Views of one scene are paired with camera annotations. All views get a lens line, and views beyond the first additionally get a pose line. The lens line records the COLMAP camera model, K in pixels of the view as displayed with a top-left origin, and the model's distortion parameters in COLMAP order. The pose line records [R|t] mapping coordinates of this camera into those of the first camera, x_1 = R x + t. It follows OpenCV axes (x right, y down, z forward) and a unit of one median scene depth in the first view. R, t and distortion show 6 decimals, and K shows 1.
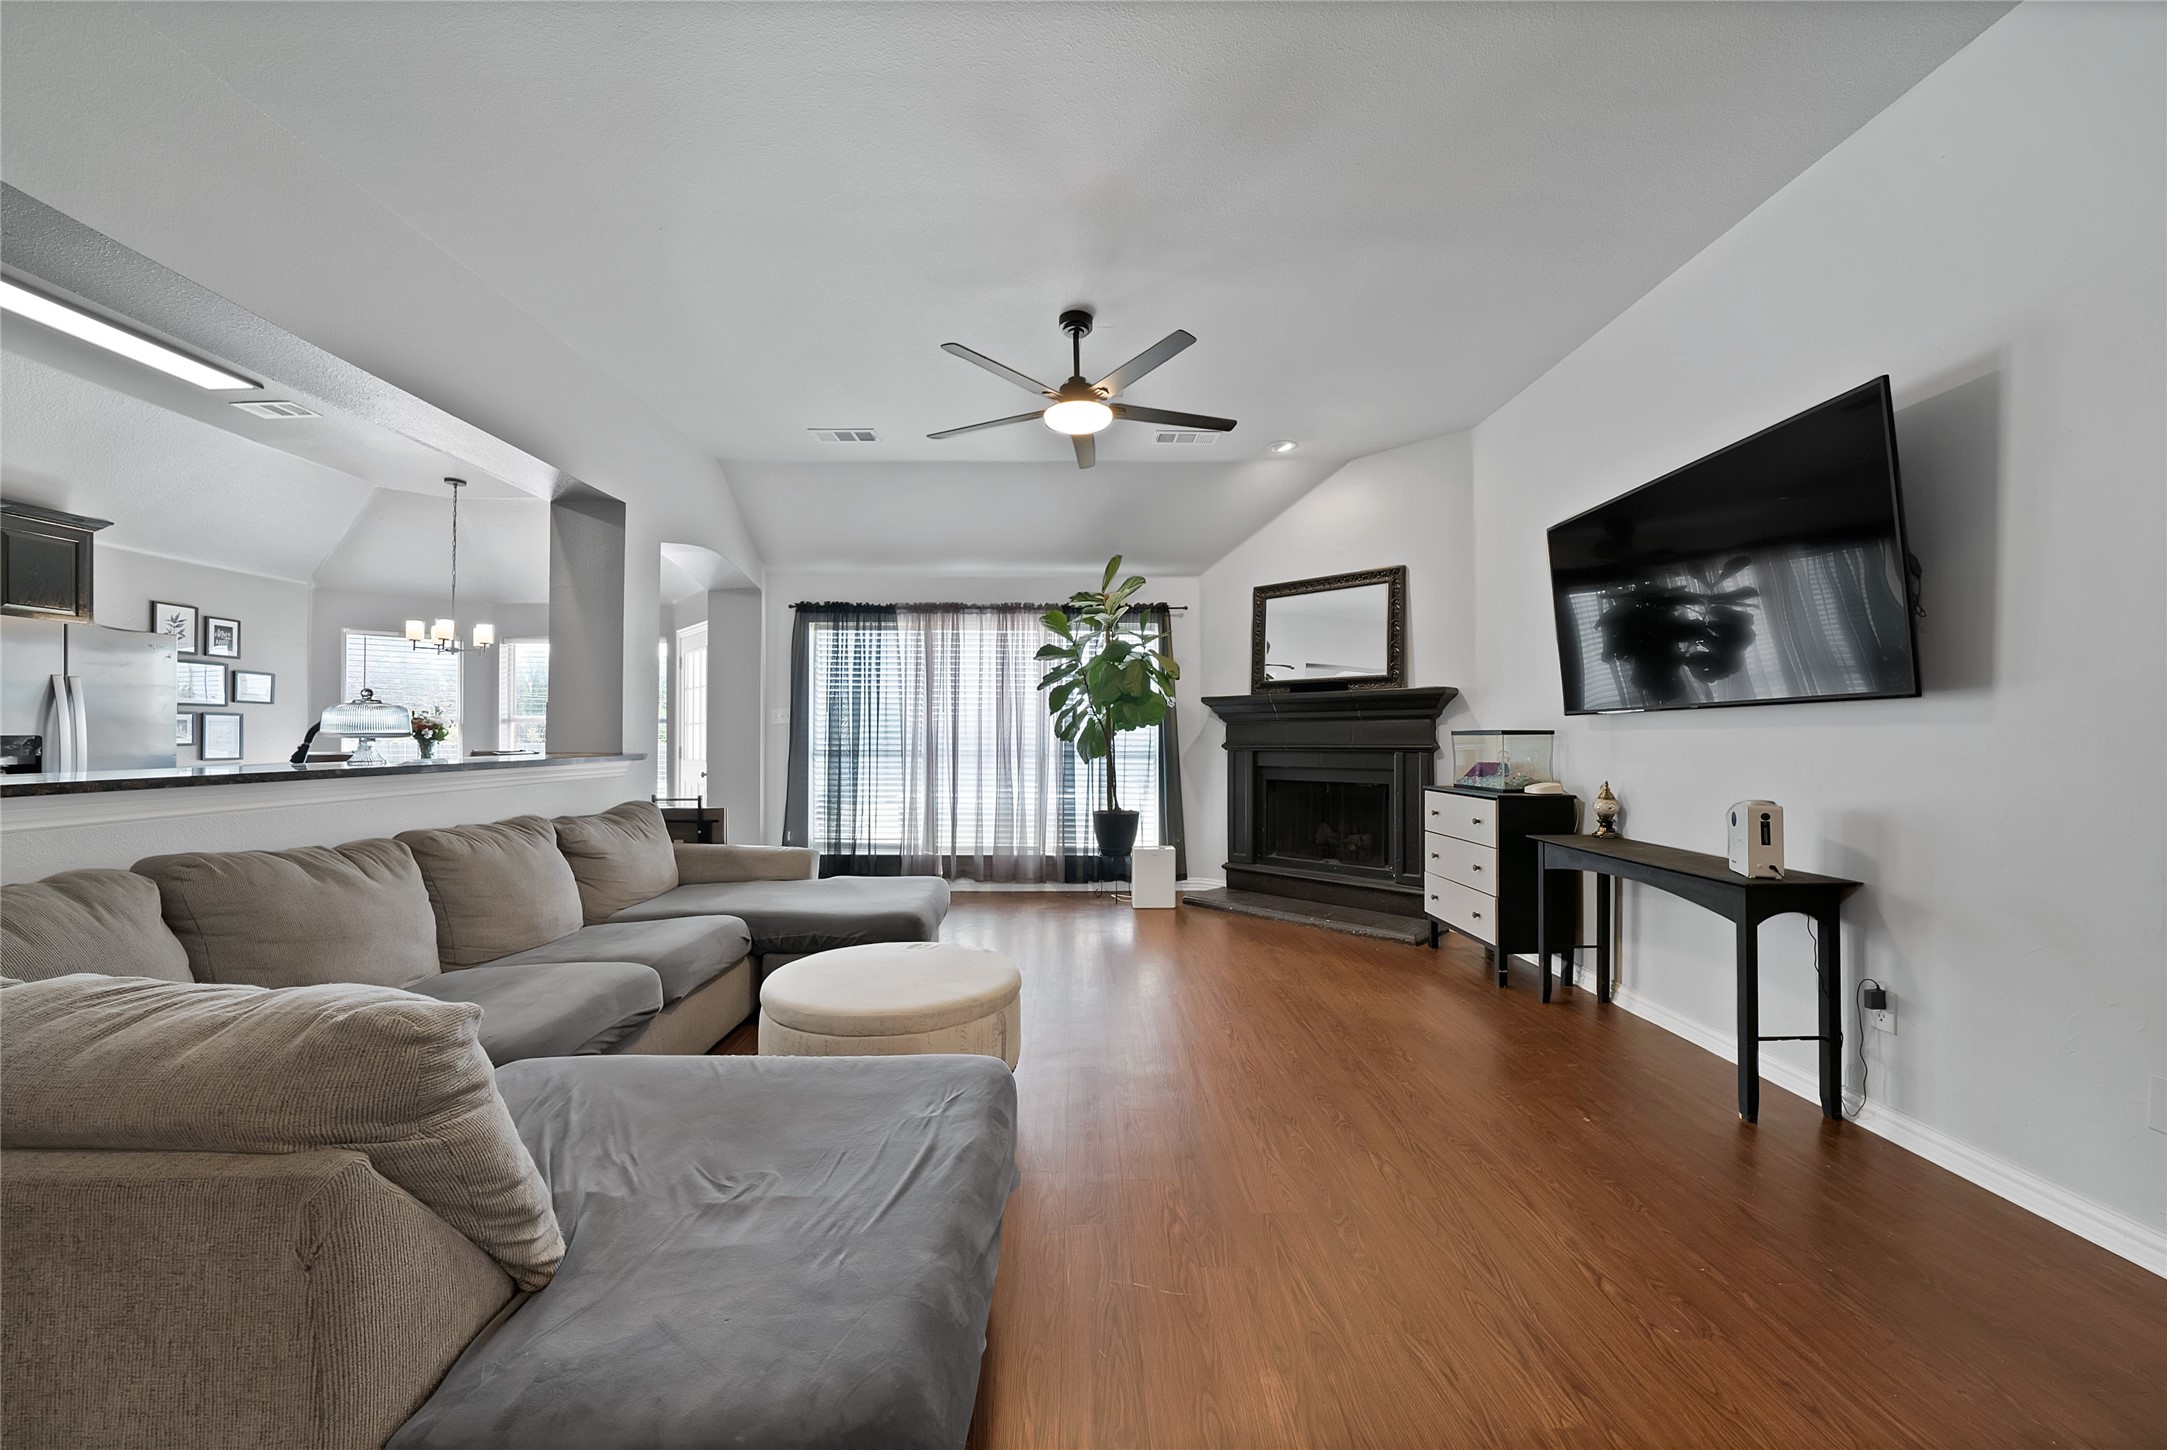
lens RADIAL K [[771.2, 0, 1094.1], [0, 771.2, 728.1], [0, 0, 1]] dist [-0.019031, -0.000053]
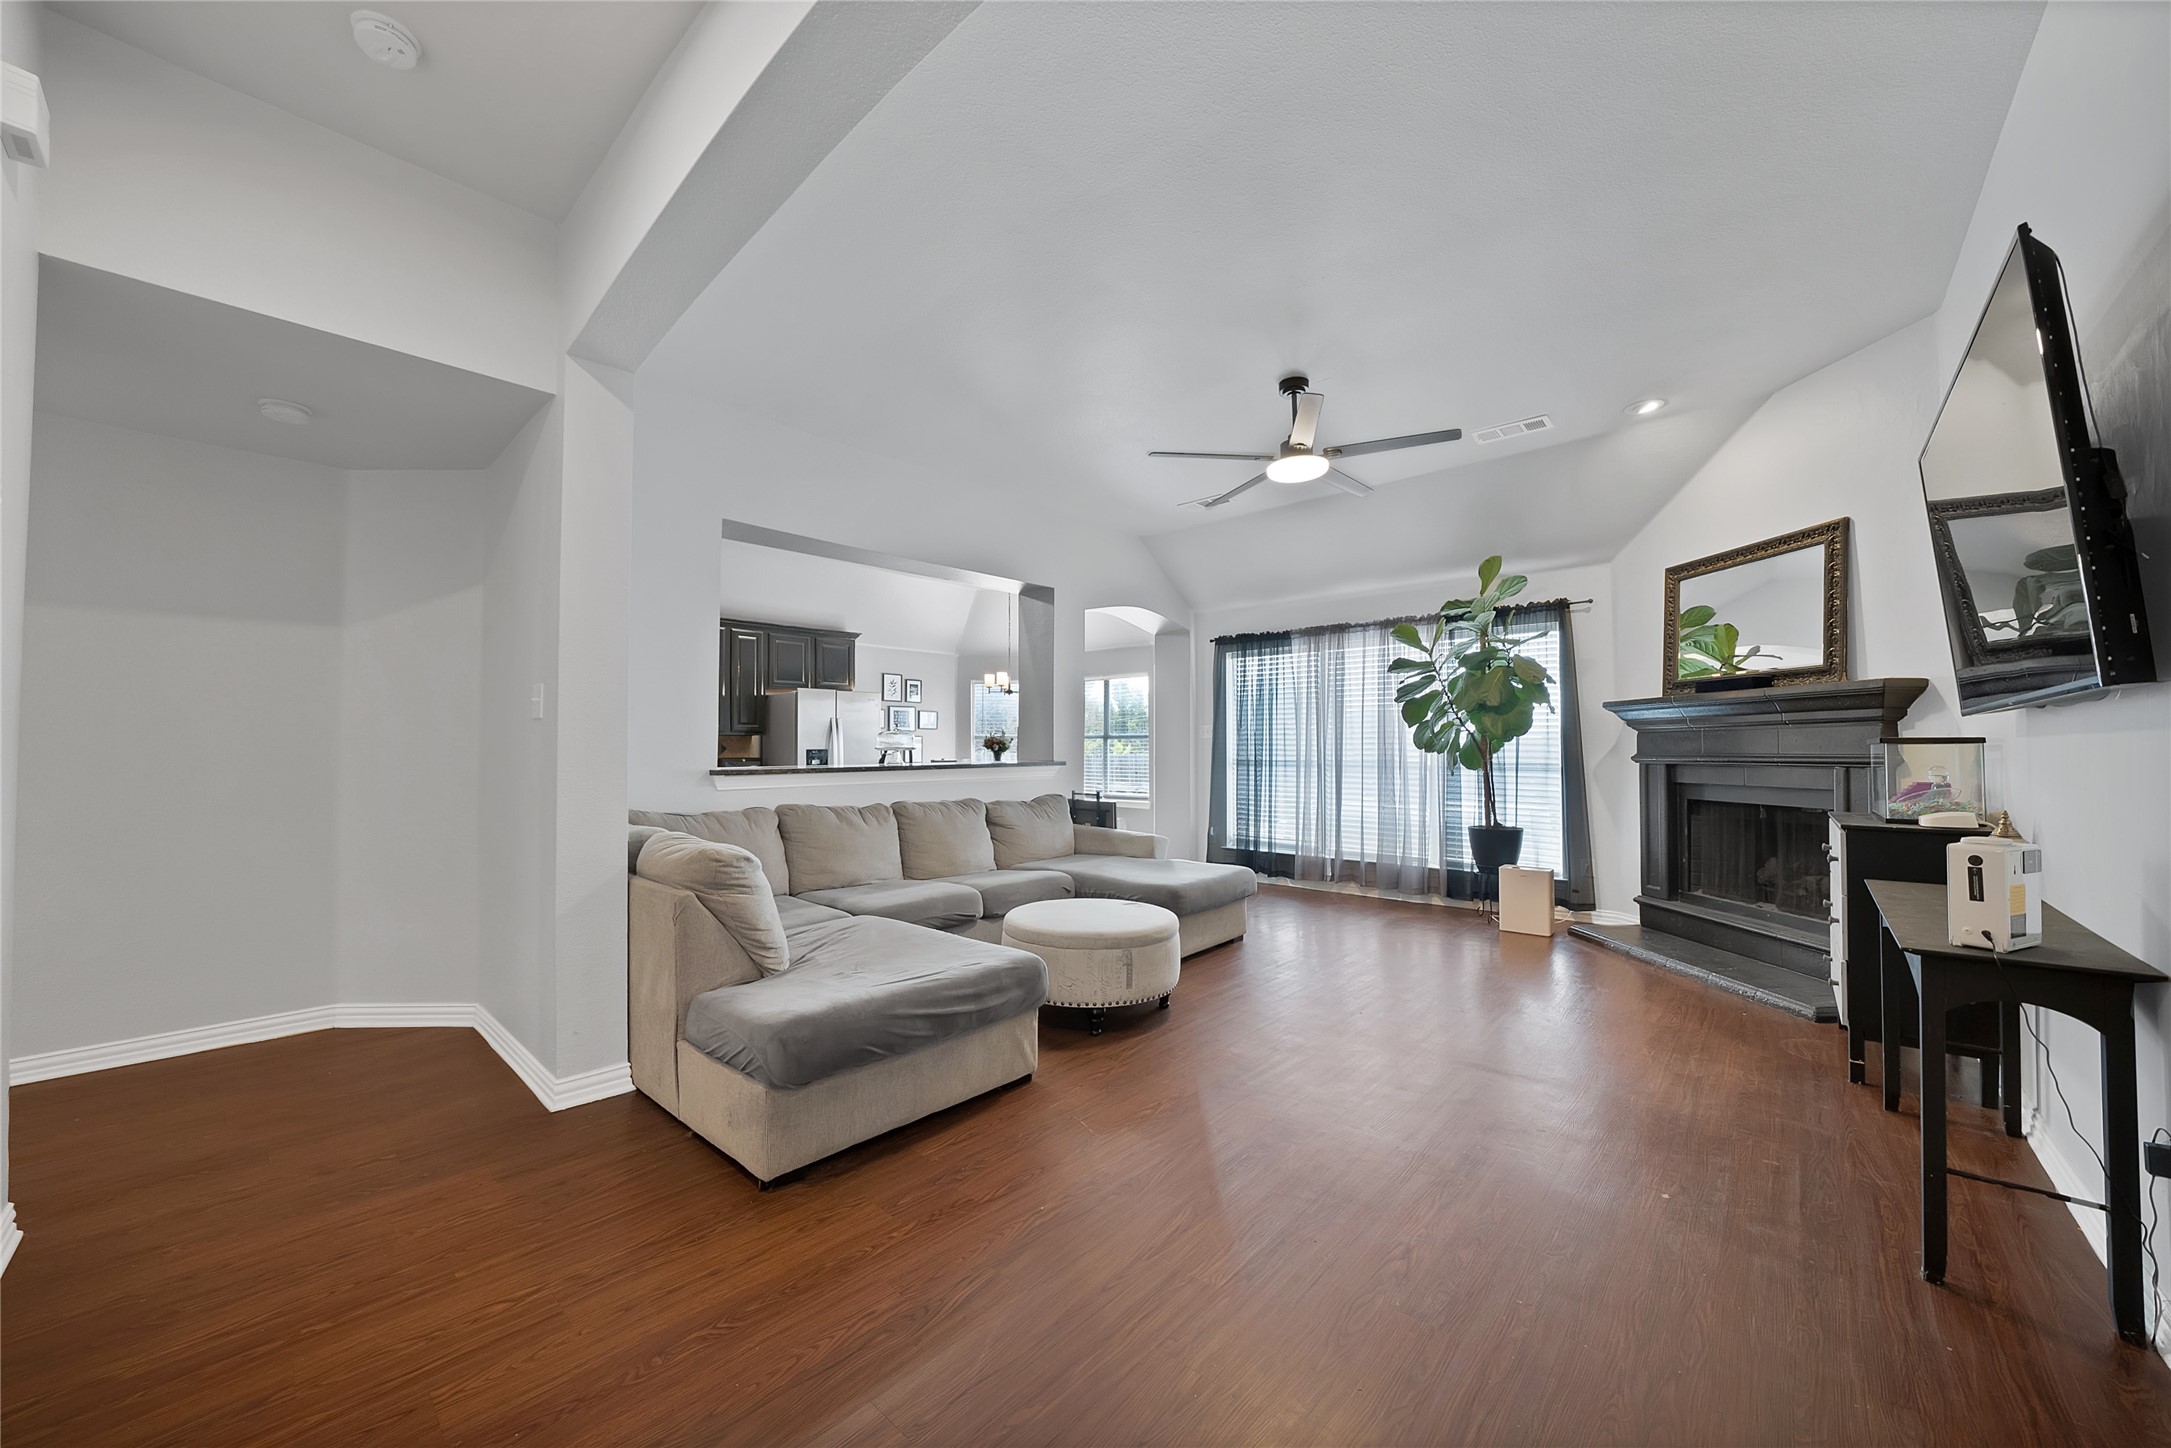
lens RADIAL K [[786.9, 0, 1113.3], [0, 786.9, 729.5], [0, 0, 1]] dist [-0.019572, 0.000225]
pose [[0.750412, -0.018572, -0.660709, 0.320150], [0.010897, 0.999817, -0.015728, -0.001372], [0.660881, 0.004603, 0.750477, -0.029740]]
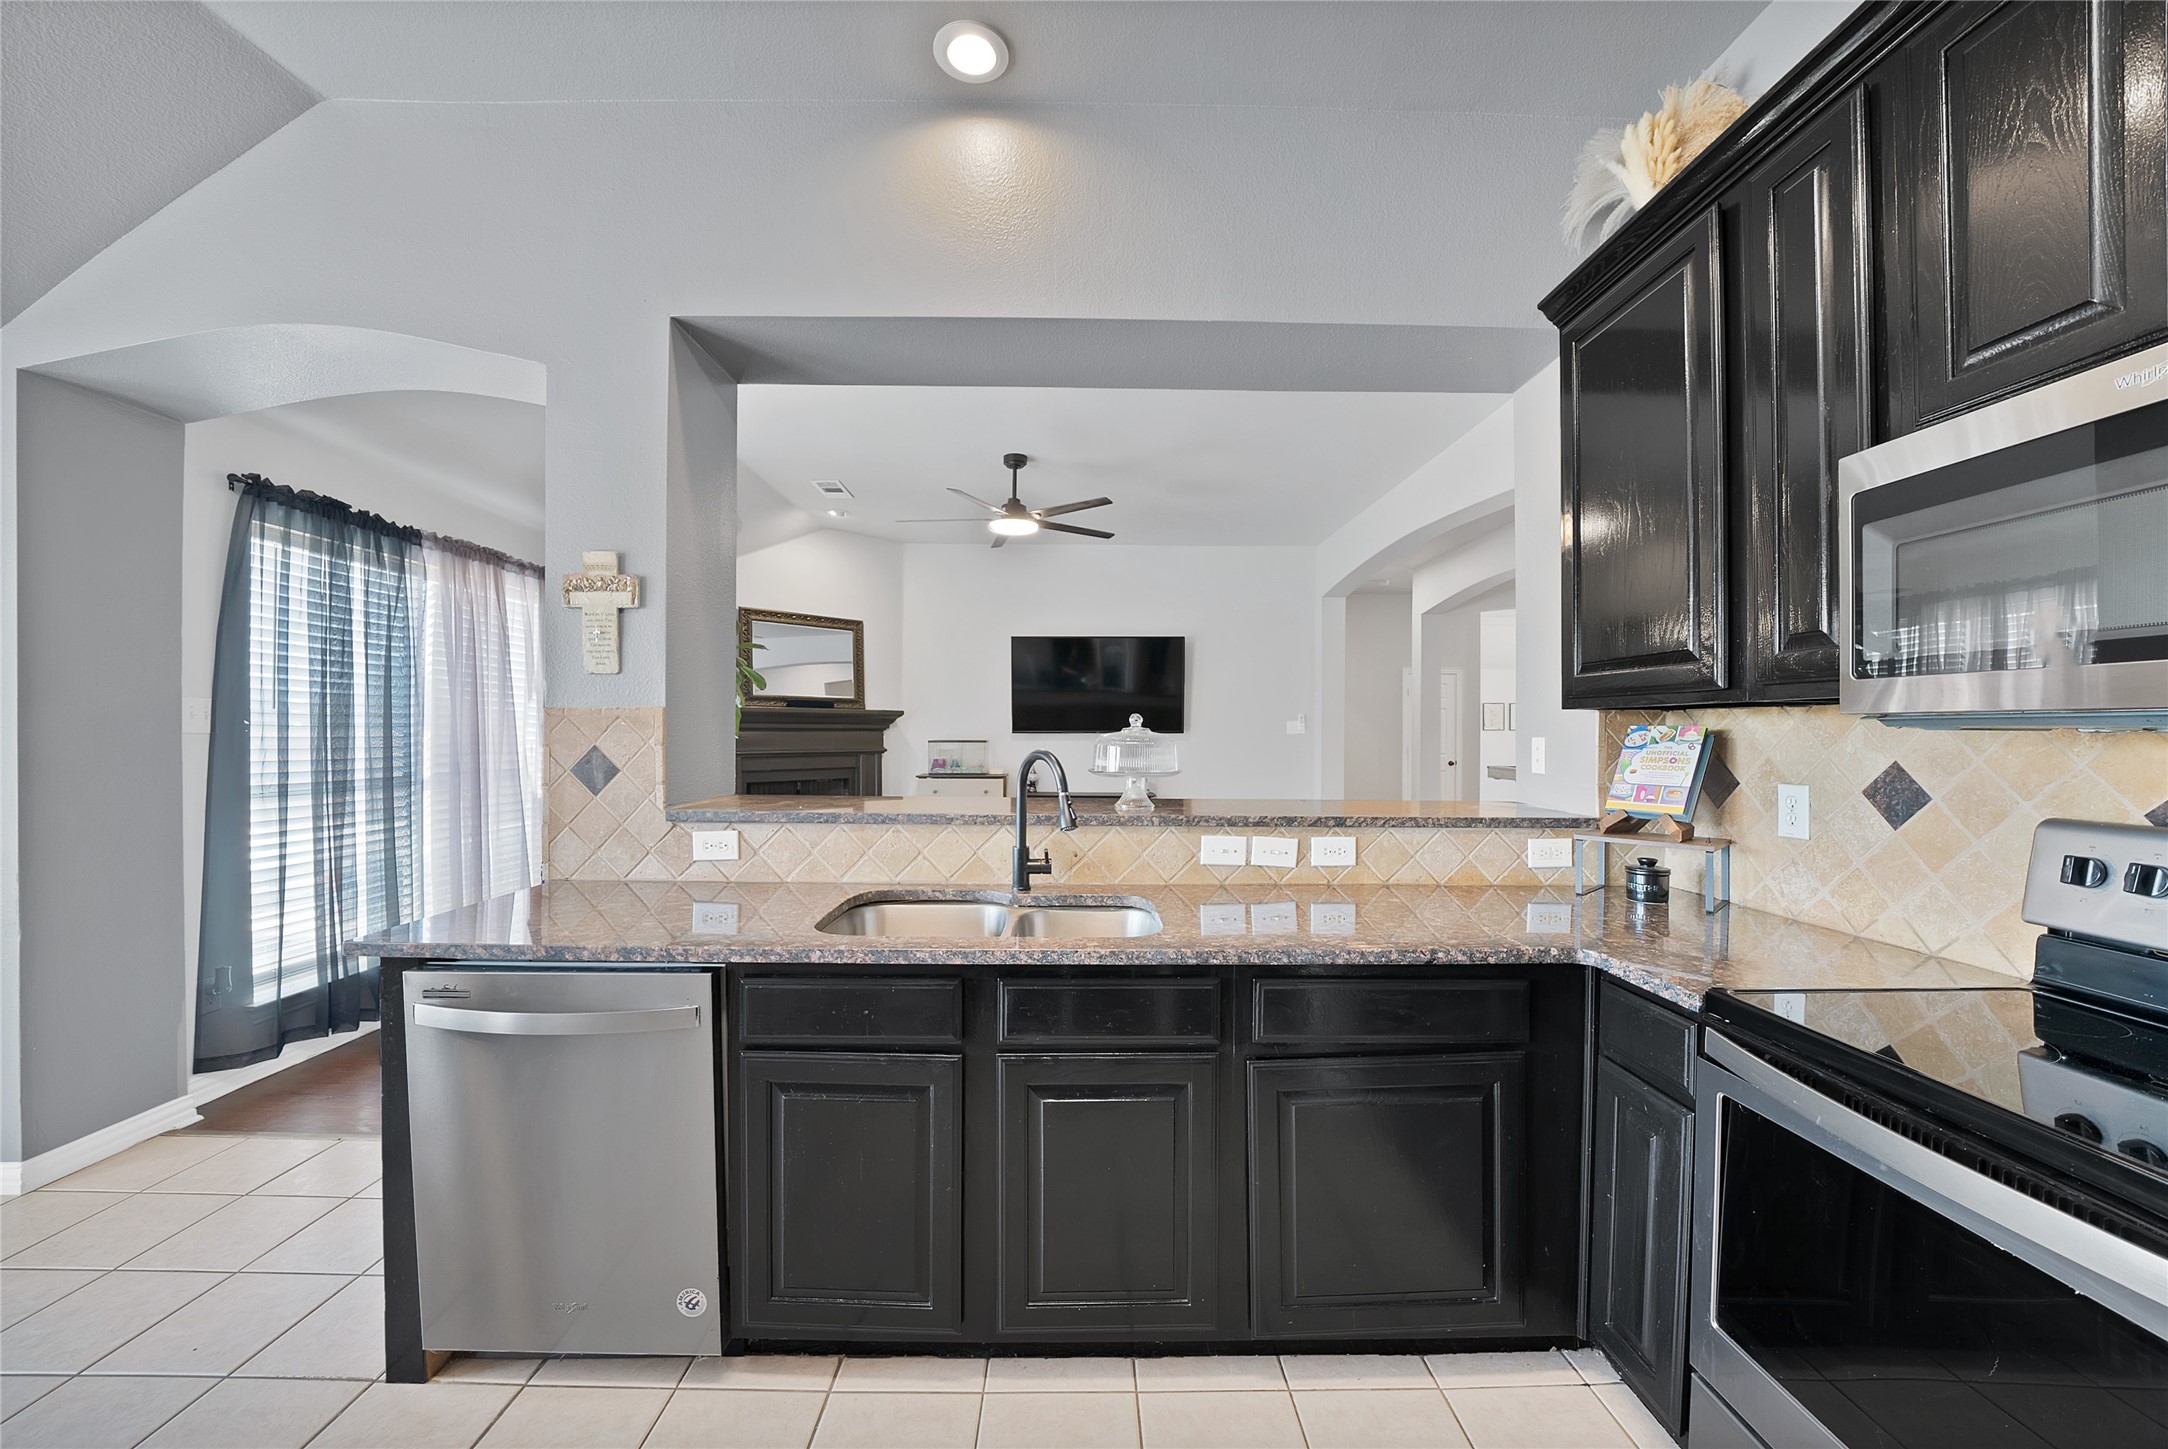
lens RADIAL K [[785.9, 0, 1111.7], [0, 785.9, 730.0], [0, 0, 1]] dist [-0.019572, 0.000225]
pose [[-0.020677, 0.000999, 0.999786, -0.915631], [-0.017547, 0.999845, -0.001362, -0.016573], [-0.999632, -0.017571, -0.020656, 0.507243]]
